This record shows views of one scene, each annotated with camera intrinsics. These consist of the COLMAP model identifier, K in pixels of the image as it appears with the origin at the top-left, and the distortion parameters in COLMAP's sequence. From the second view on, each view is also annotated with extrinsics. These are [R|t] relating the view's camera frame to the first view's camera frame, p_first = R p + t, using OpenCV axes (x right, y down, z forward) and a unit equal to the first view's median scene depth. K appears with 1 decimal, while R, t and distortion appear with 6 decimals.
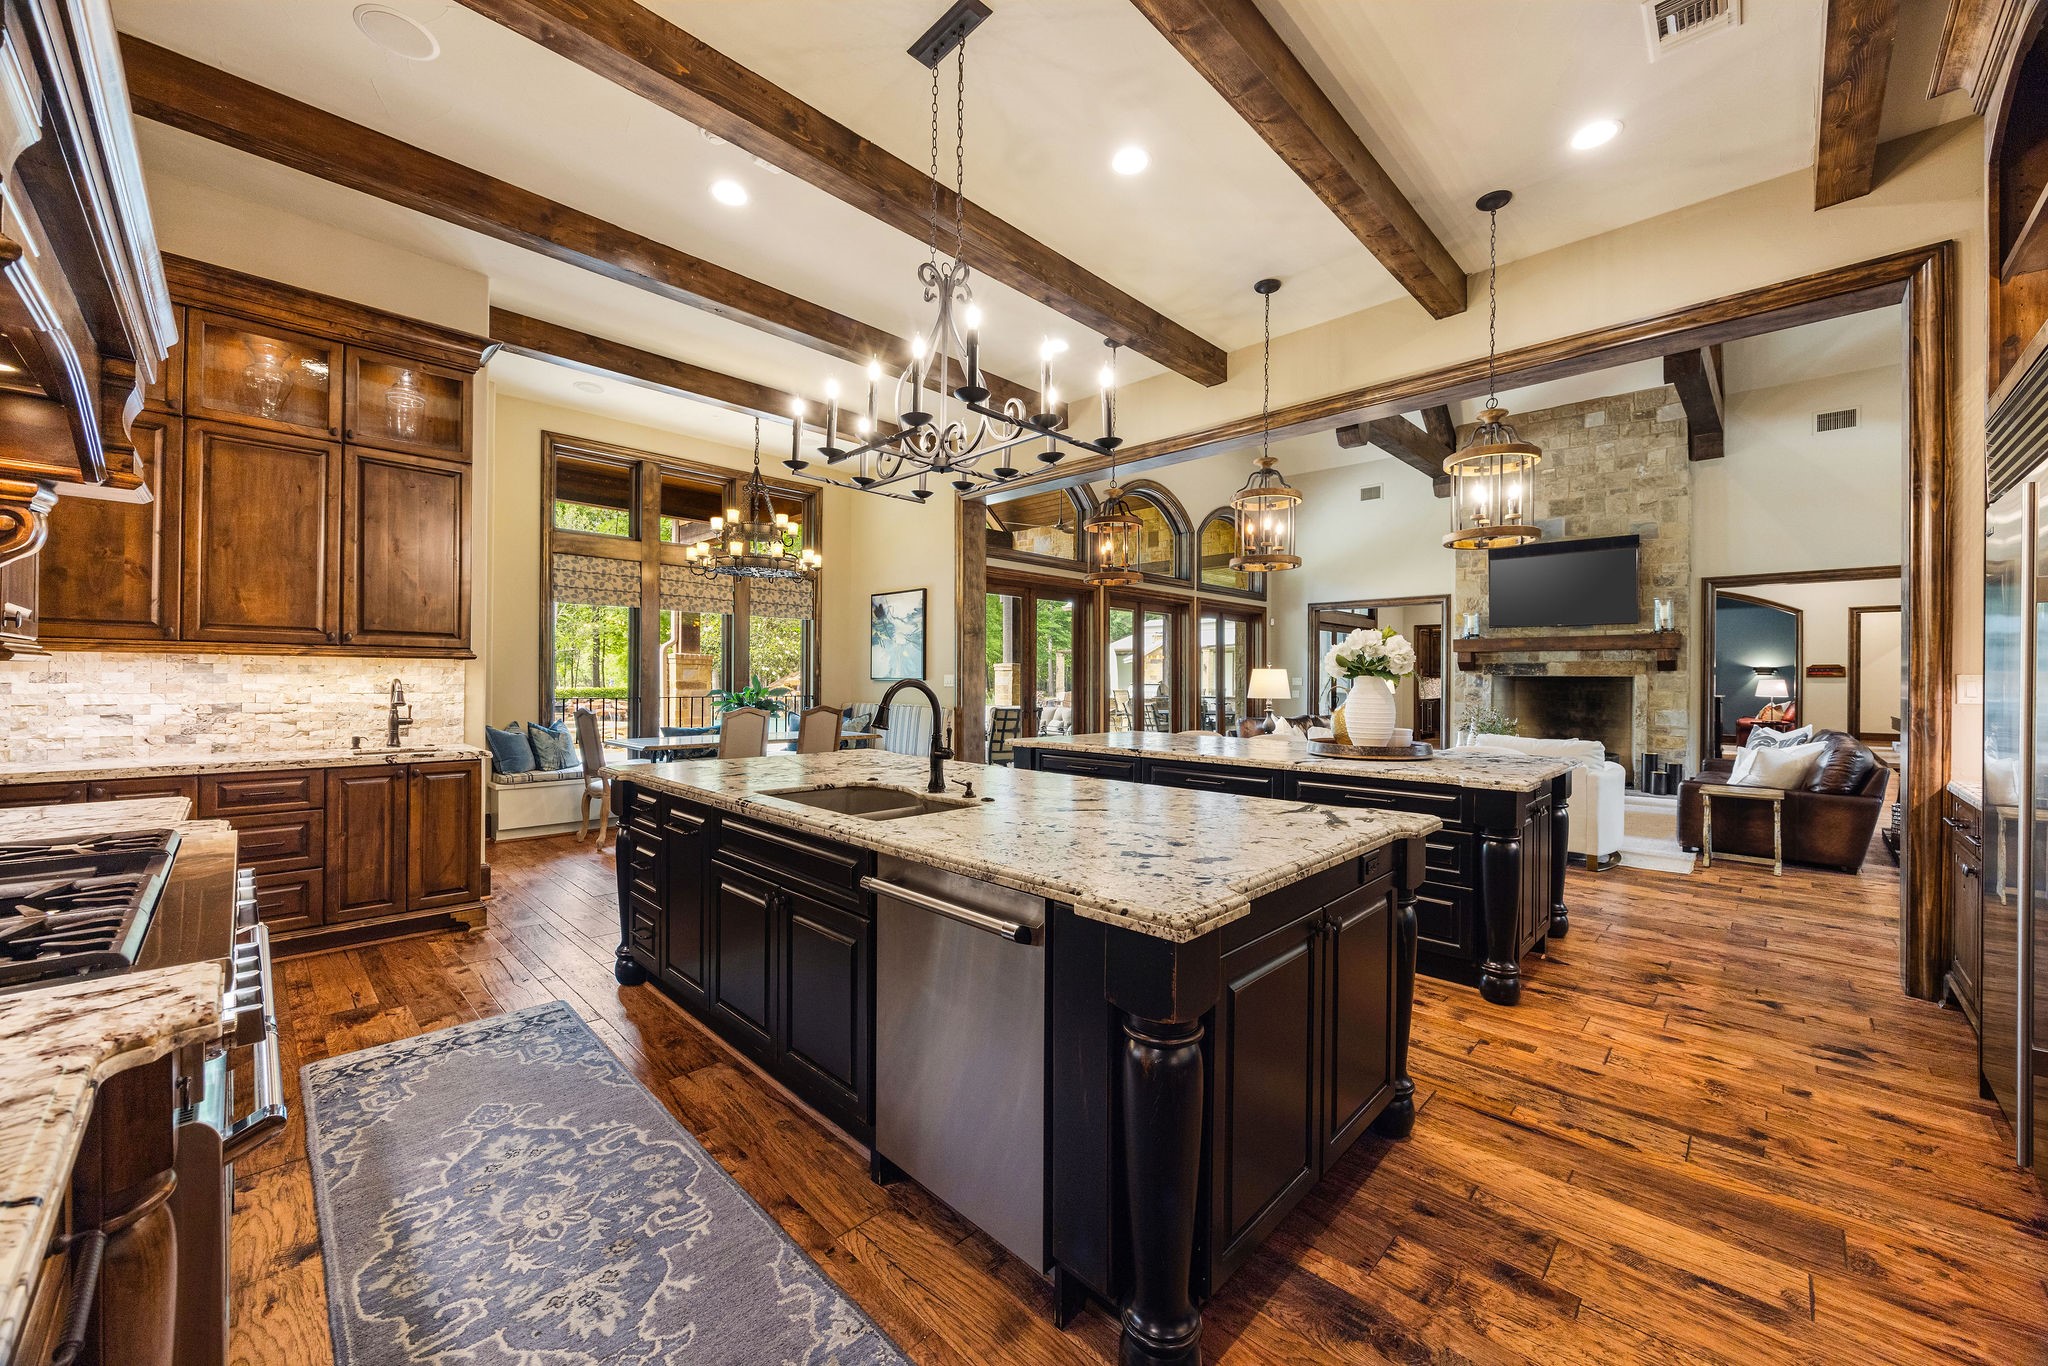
lens RADIAL K [[777.4, 0, 1026.9], [0, 777.4, 676.6], [0, 0, 1]] dist [-0.006206, -0.000346]
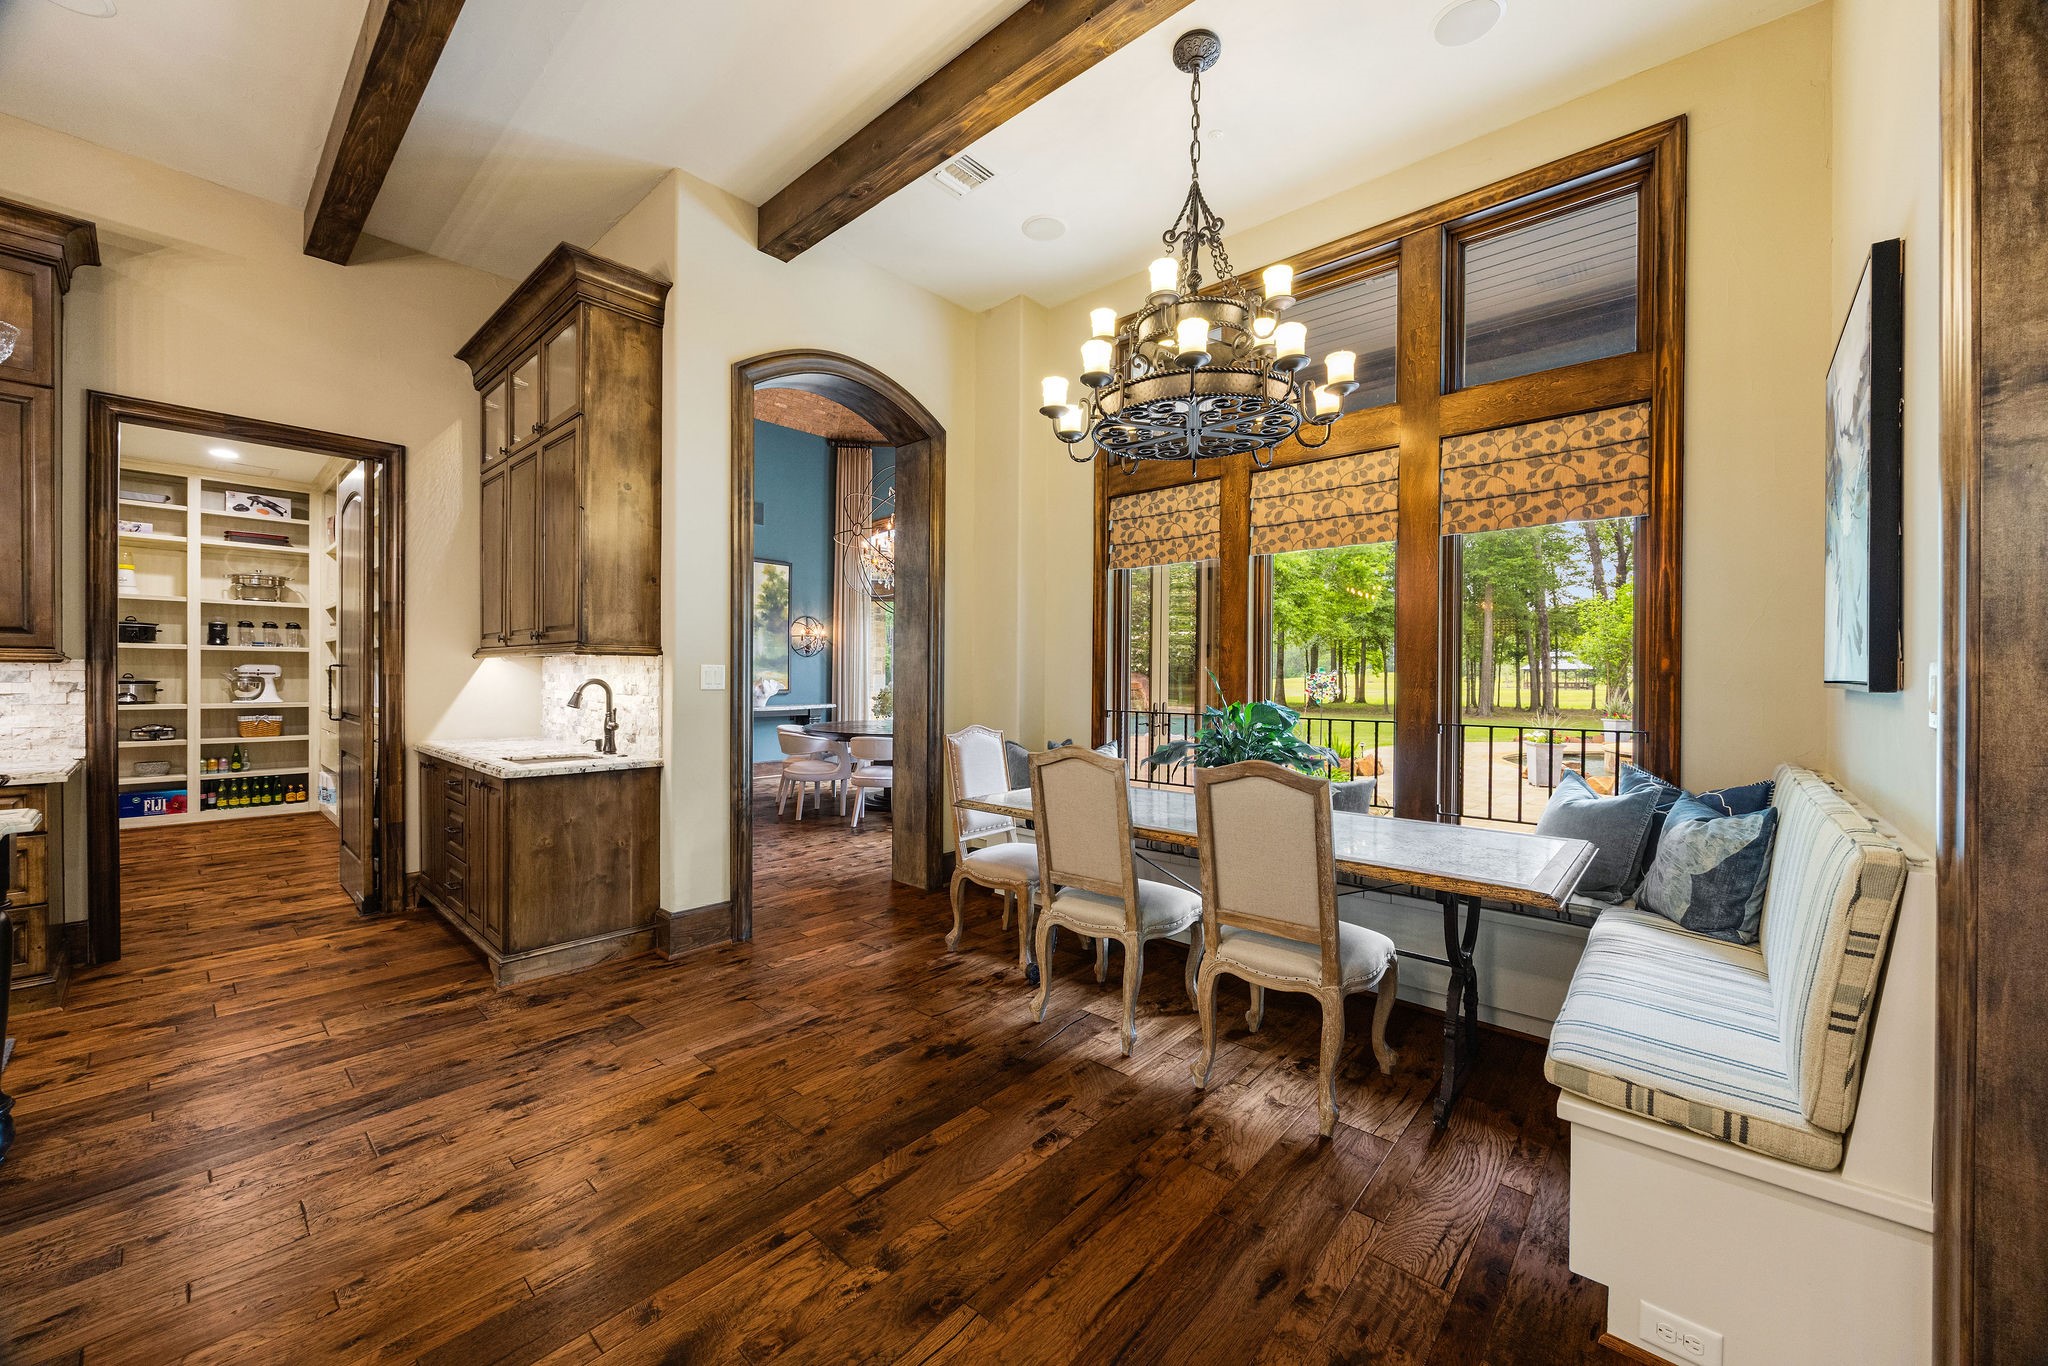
lens RADIAL K [[777.4, 0, 1020.8], [0, 777.4, 679.6], [0, 0, 1]] dist [-0.006206, -0.000346]
pose [[0.045404, -0.003428, -0.998963, 0.125978], [-0.001235, 0.999993, -0.003488, 0.005950], [0.998968, 0.001392, 0.045400, 1.553912]]
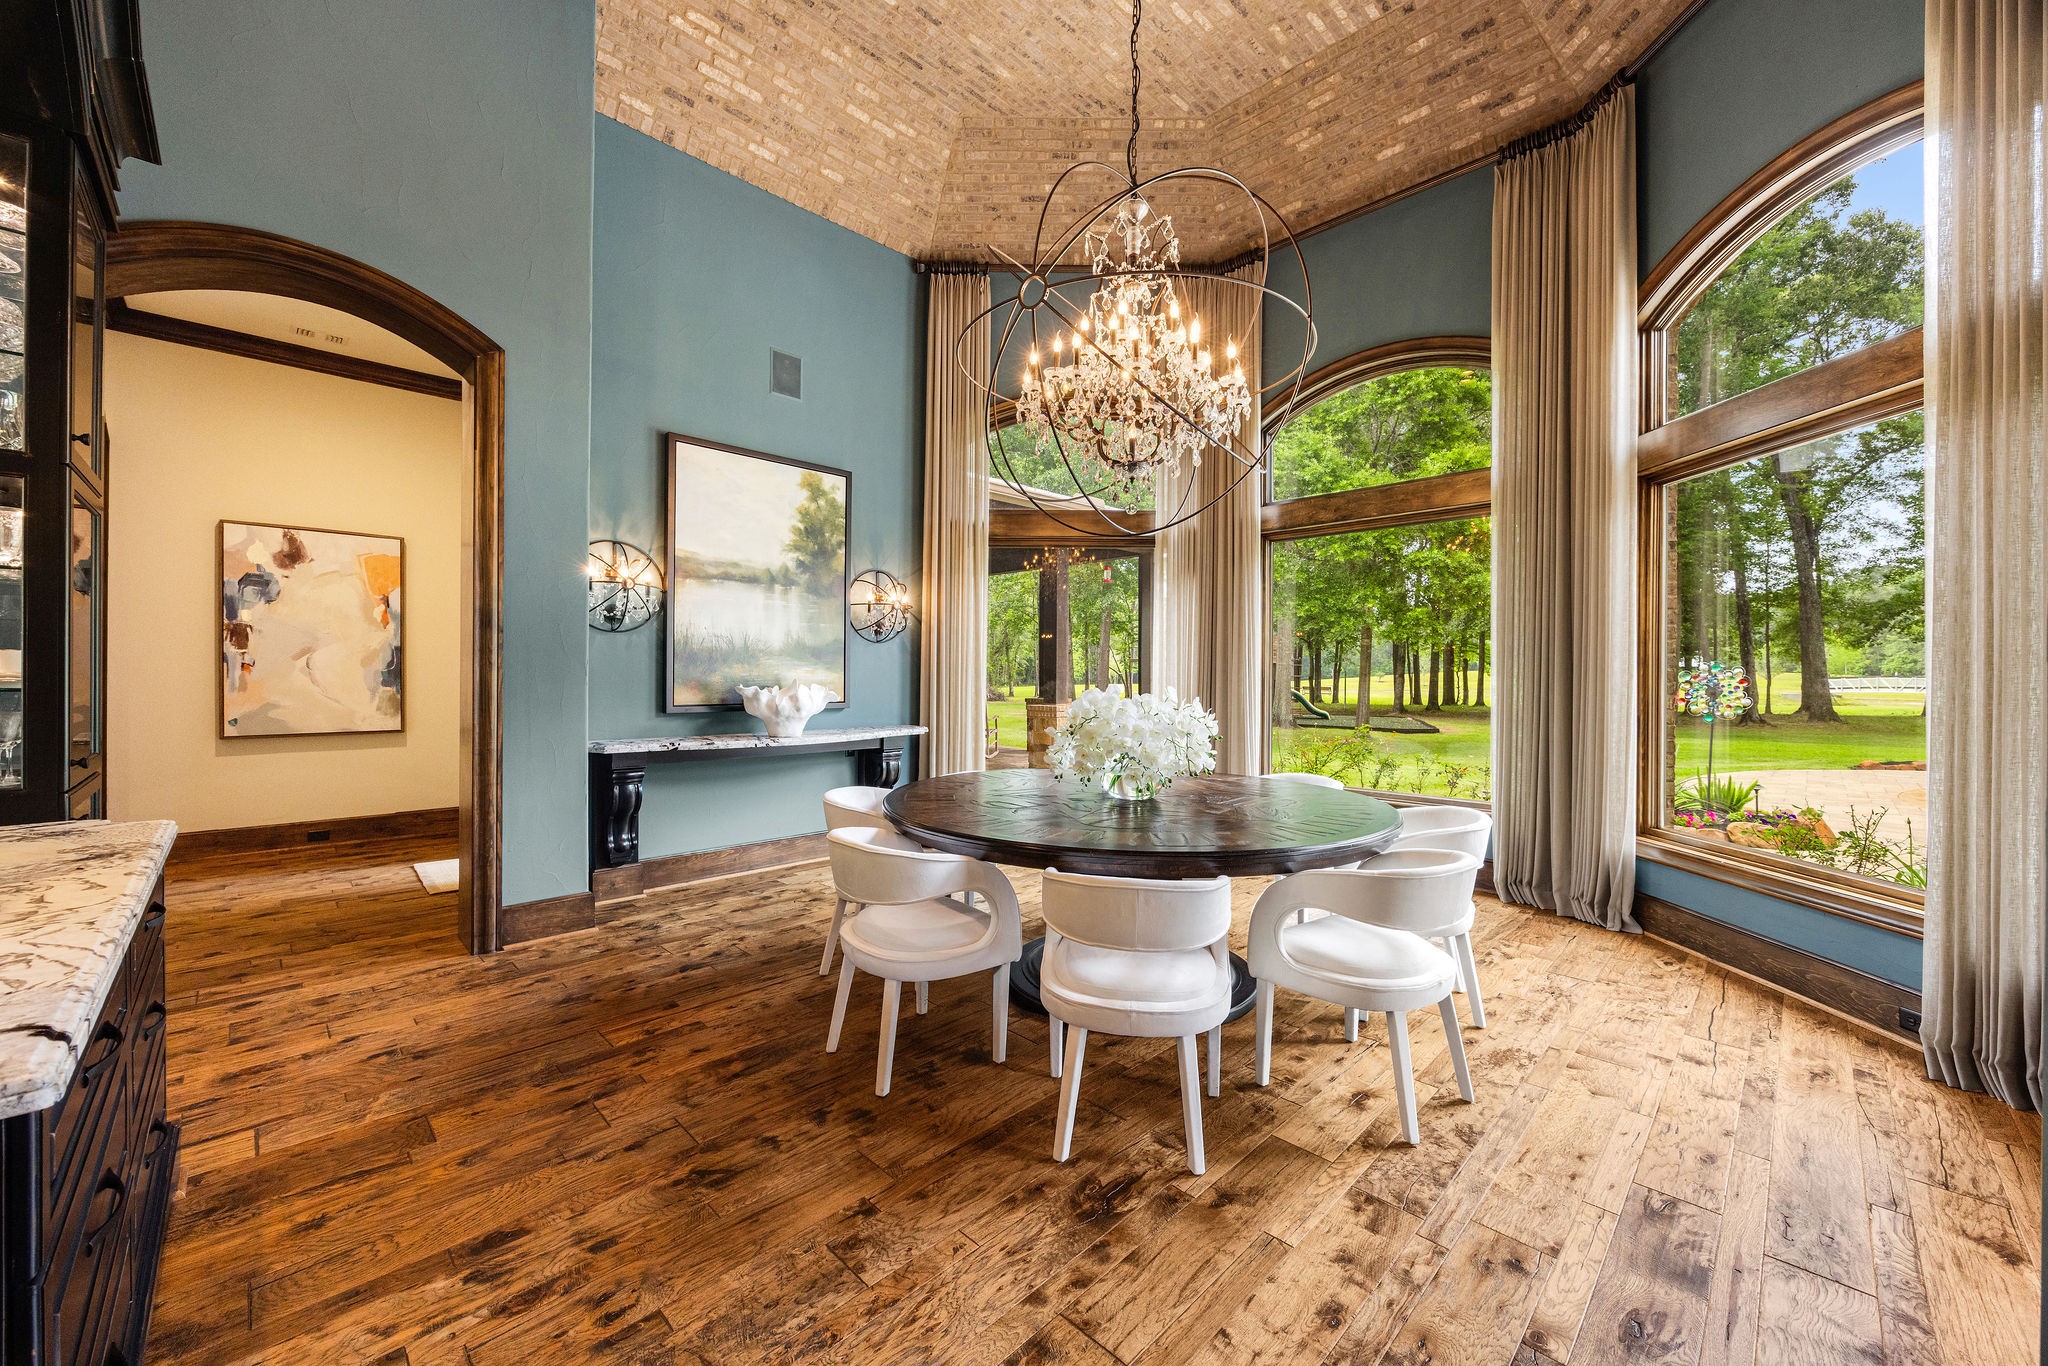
lens RADIAL K [[777.4, 0, 1017.8], [0, 777.4, 681.2], [0, 0, 1]] dist [-0.006206, -0.000346]
pose [[-0.014357, -0.000795, -0.999897, -1.073667], [-0.004459, 0.999990, -0.000731, -0.006050], [0.999887, 0.004449, -0.014360, 1.236680]]
